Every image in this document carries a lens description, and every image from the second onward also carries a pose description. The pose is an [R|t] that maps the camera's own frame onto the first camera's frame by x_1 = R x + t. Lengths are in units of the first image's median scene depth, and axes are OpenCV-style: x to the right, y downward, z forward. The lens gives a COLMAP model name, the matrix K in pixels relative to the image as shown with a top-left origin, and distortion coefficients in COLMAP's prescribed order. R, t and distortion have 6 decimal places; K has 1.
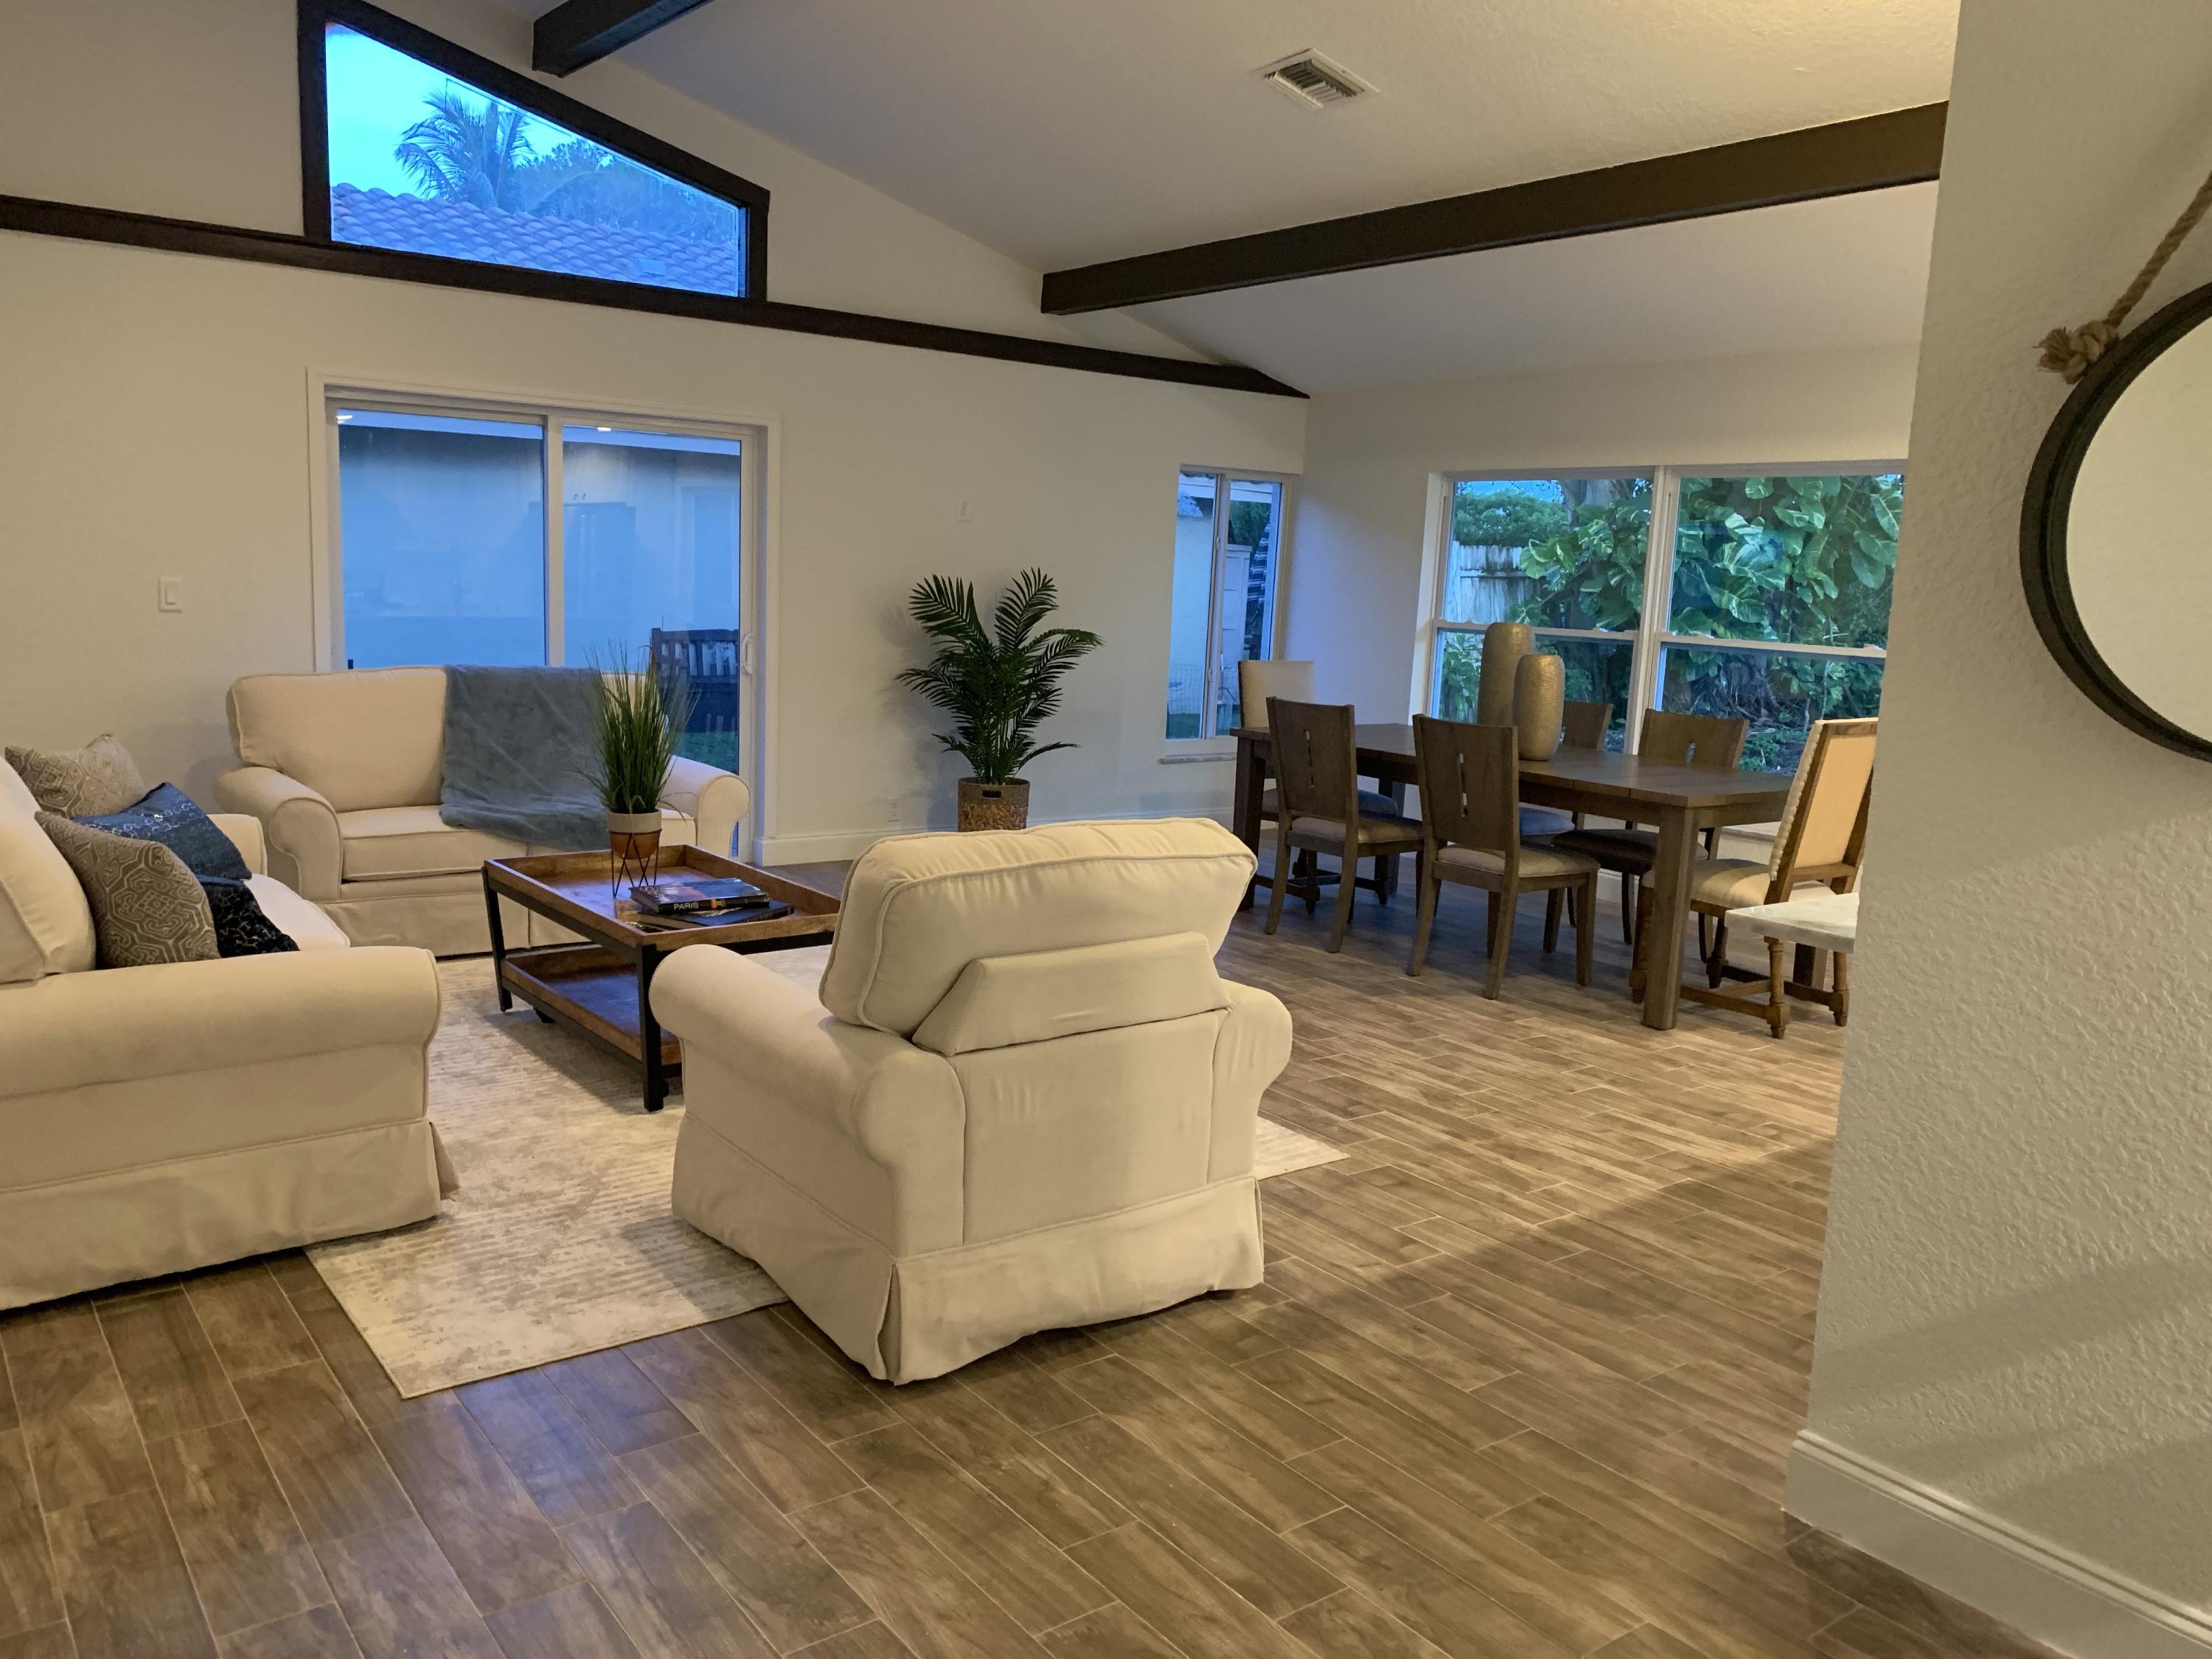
lens RADIAL K [[1695.4, 0, 1102.0], [0, 1695.4, 822.2], [0, 0, 1]] dist [0.050630, -0.055426]
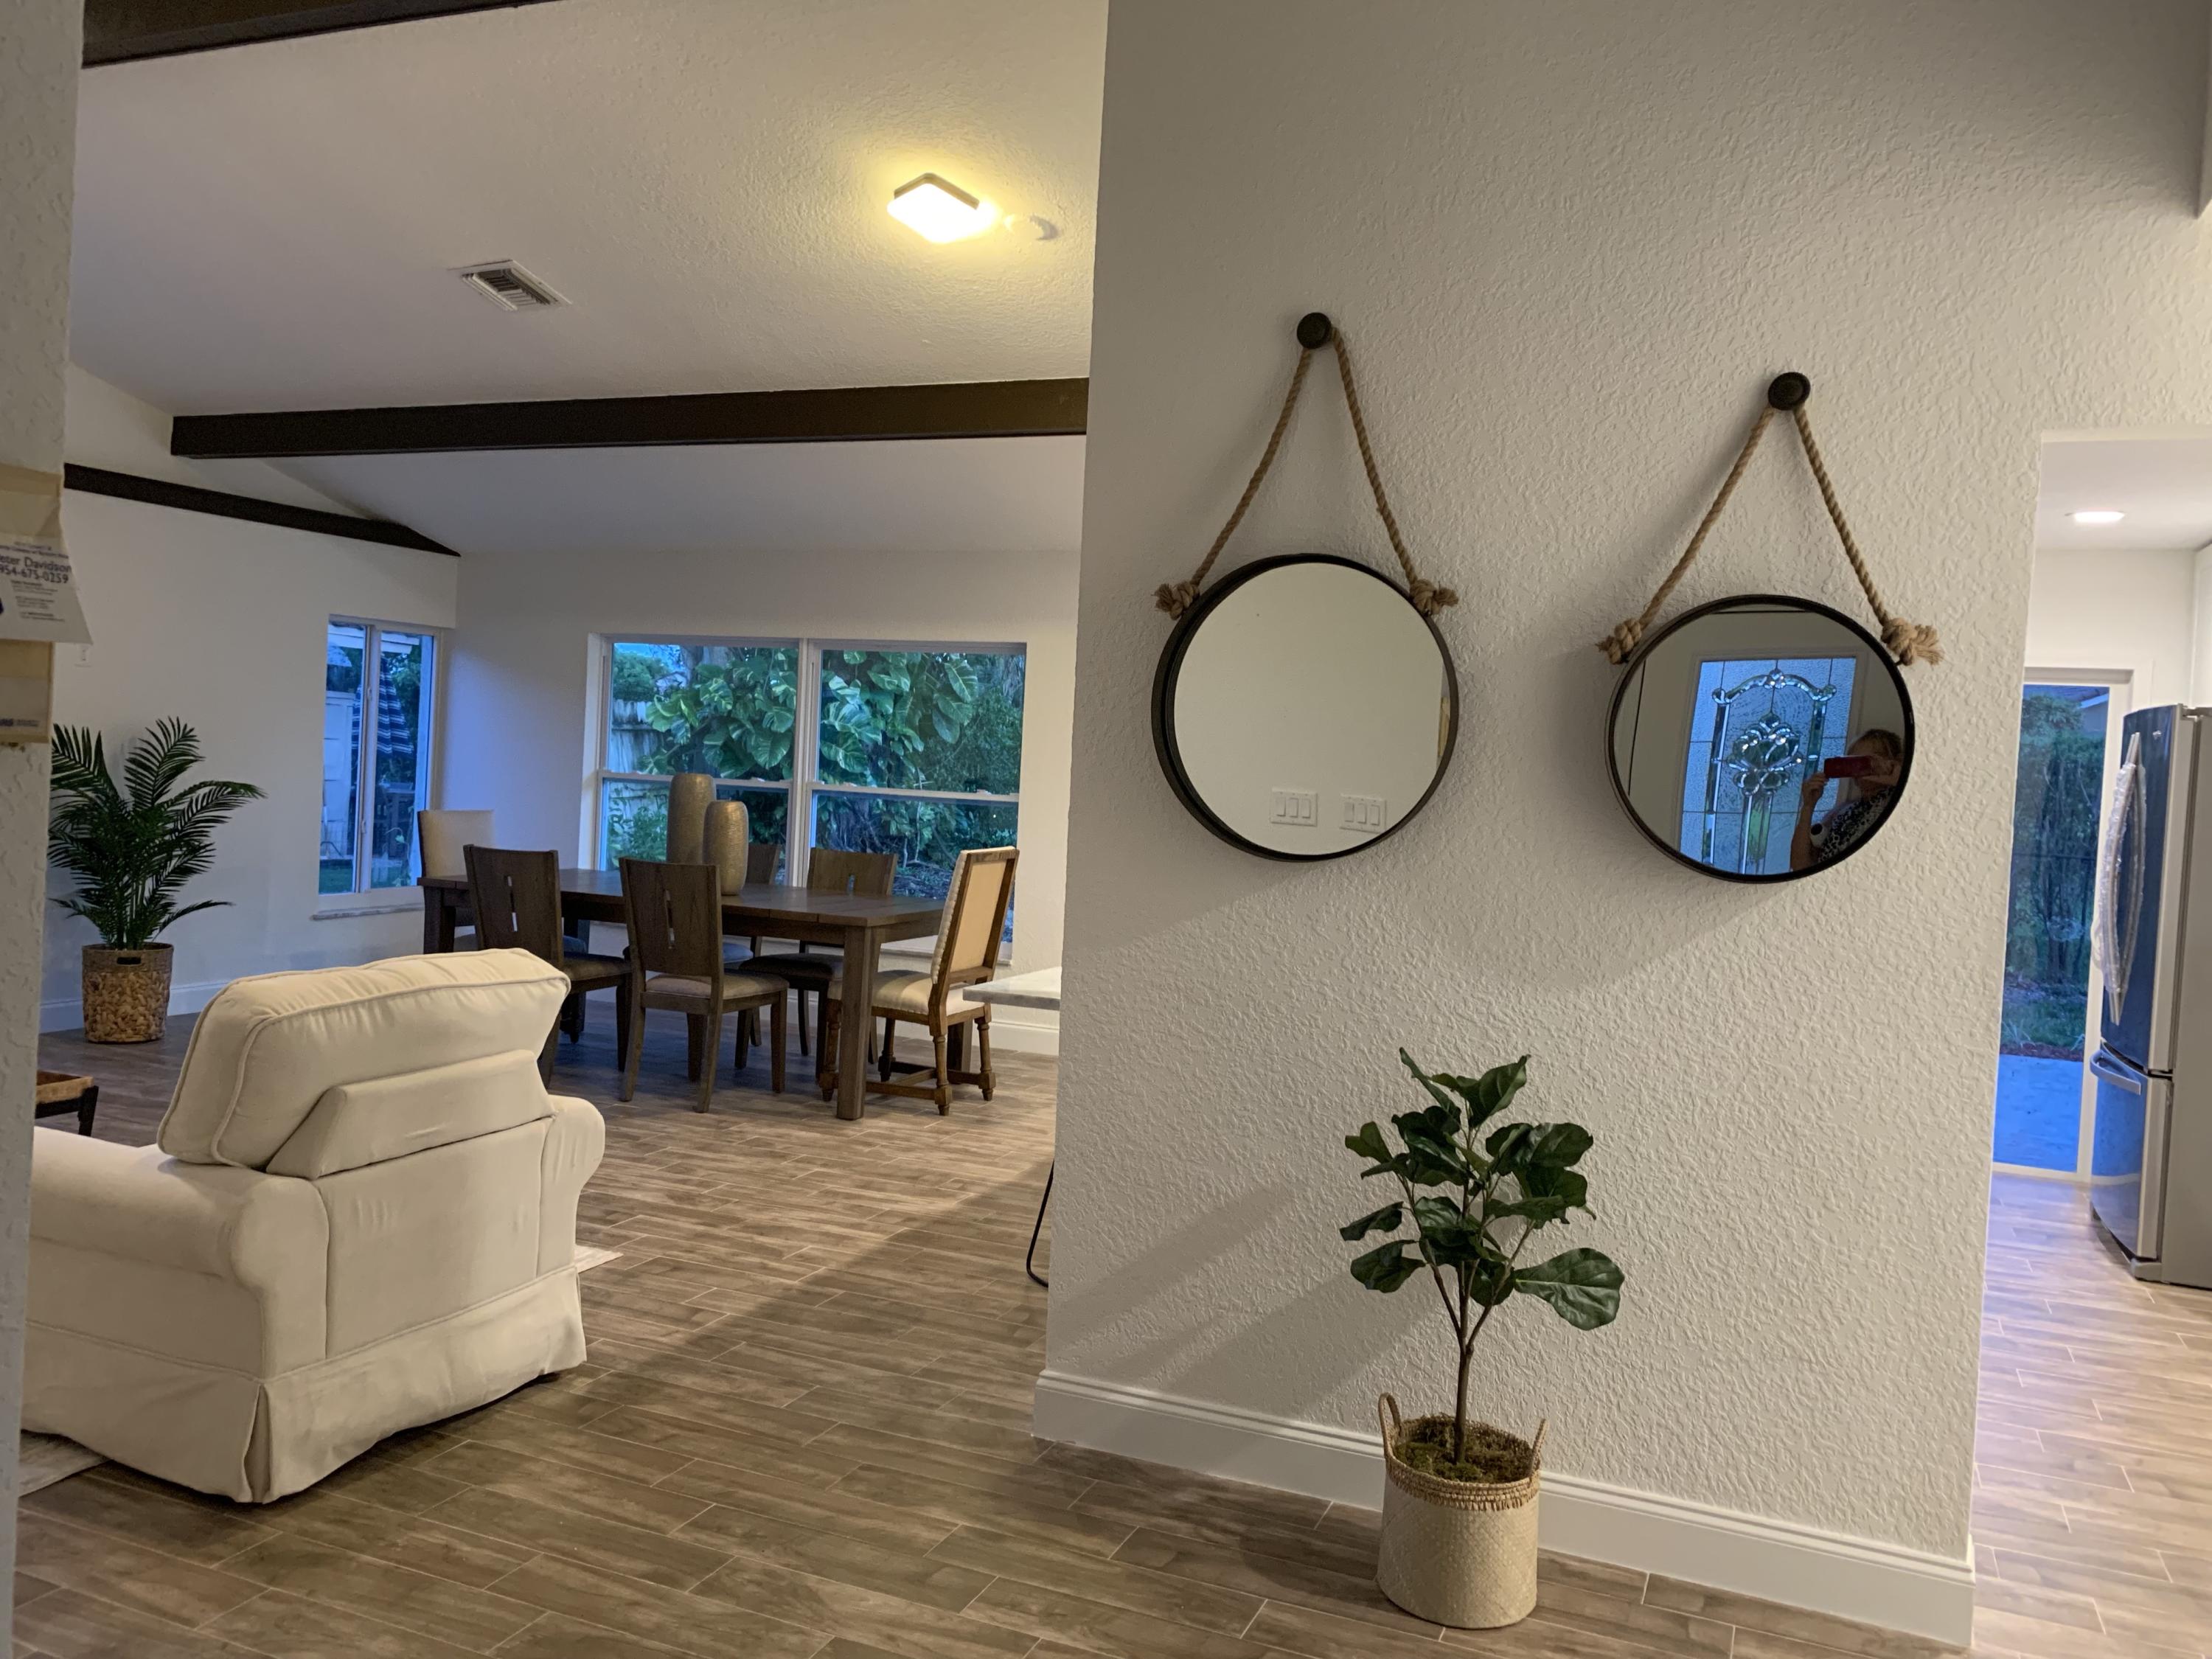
lens RADIAL K [[1695.4, 0, 1115.4], [0, 1695.4, 816.3], [0, 0, 1]] dist [0.050630, -0.055426]
pose [[0.860626, -0.018950, 0.508884, -0.173305], [0.064996, 0.995222, -0.072862, 0.018711], [-0.505072, 0.095783, 0.857746, -0.177309]]
